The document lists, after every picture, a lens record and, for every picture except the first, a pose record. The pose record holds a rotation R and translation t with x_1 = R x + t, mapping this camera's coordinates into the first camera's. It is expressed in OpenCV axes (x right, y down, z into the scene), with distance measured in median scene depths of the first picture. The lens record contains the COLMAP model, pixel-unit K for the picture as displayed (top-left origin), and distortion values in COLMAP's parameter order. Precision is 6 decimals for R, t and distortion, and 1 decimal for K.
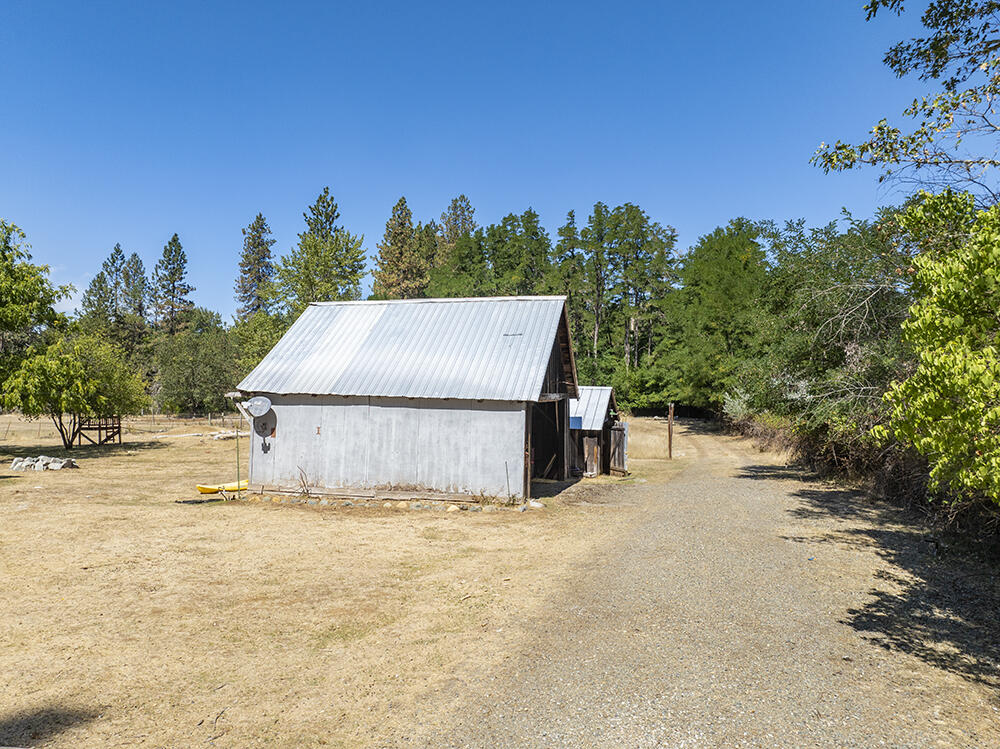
lens RADIAL K [[703.7, 0, 500.0], [0, 703.7, 374.5], [0, 0, 1]] dist [-0.037125, -0.000107]
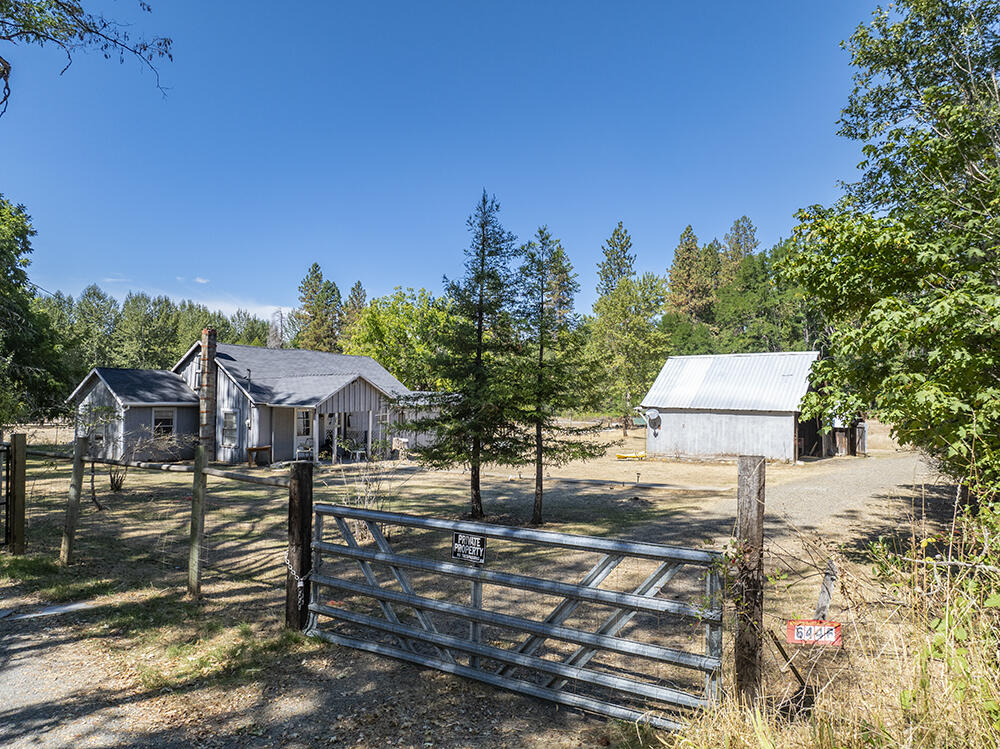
lens RADIAL K [[703.7, 0, 500.0], [0, 703.7, 374.5], [0, 0, 1]] dist [-0.037125, -0.000107]
pose [[0.924670, -0.020837, -0.380199, 0.018081], [0.018189, 0.999779, -0.010556, -0.050438], [0.380335, 0.002846, 0.924845, -0.953945]]
